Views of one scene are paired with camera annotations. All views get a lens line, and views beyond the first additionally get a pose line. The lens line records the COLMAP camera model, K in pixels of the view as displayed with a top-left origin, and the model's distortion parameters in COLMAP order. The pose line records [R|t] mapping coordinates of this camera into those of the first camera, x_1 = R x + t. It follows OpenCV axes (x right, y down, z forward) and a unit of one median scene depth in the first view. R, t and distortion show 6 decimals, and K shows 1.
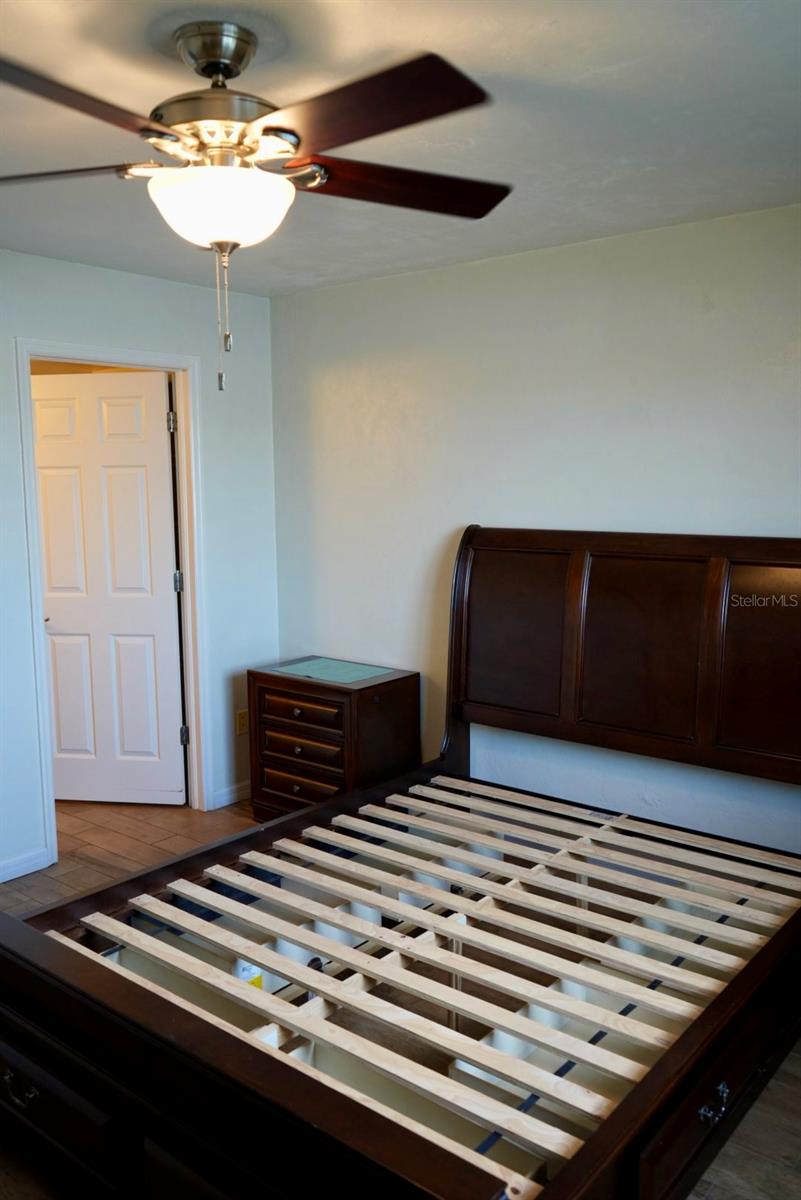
lens RADIAL K [[949.3, 0, 400.5], [0, 949.3, 600.0], [0, 0, 1]] dist [-0.001338, 0.000163]
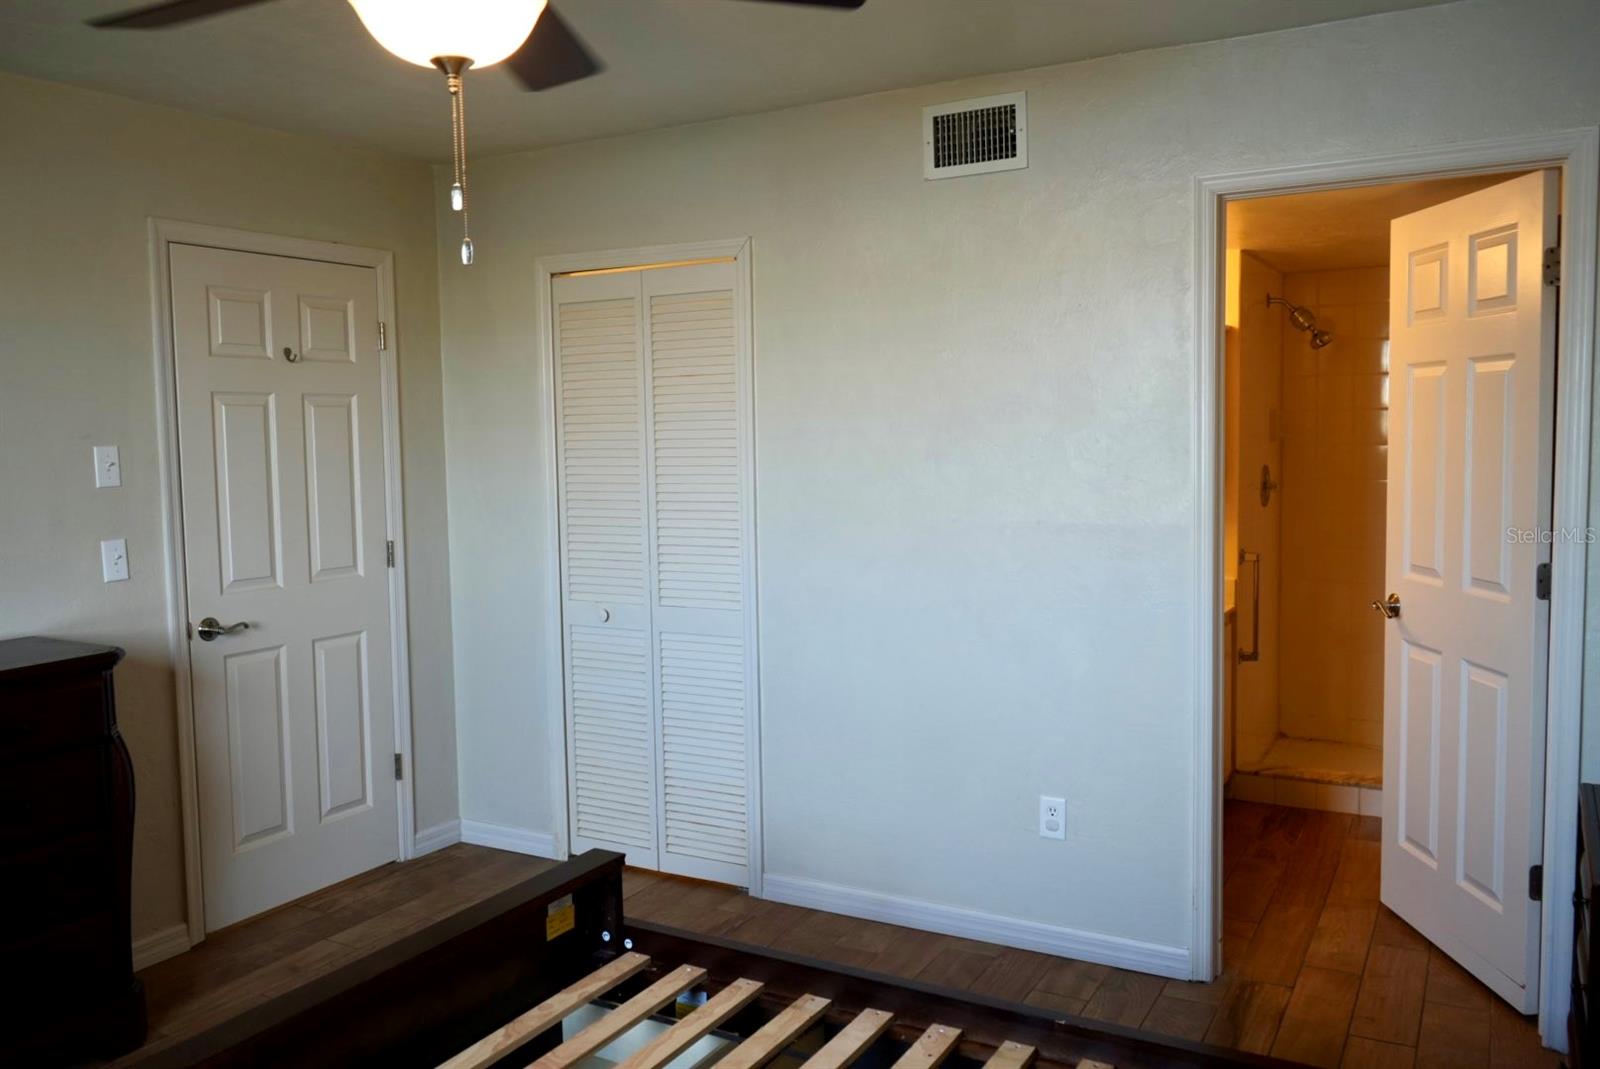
lens RADIAL K [[1265.8, 0, 800.0], [0, 1265.8, 534.5], [0, 0, 1]] dist [-0.001338, 0.000163]
pose [[0.168869, 0.084140, -0.982041, 0.419070], [-0.102708, 0.992428, 0.067369, -0.055801], [0.980273, 0.089487, 0.176232, 0.565854]]
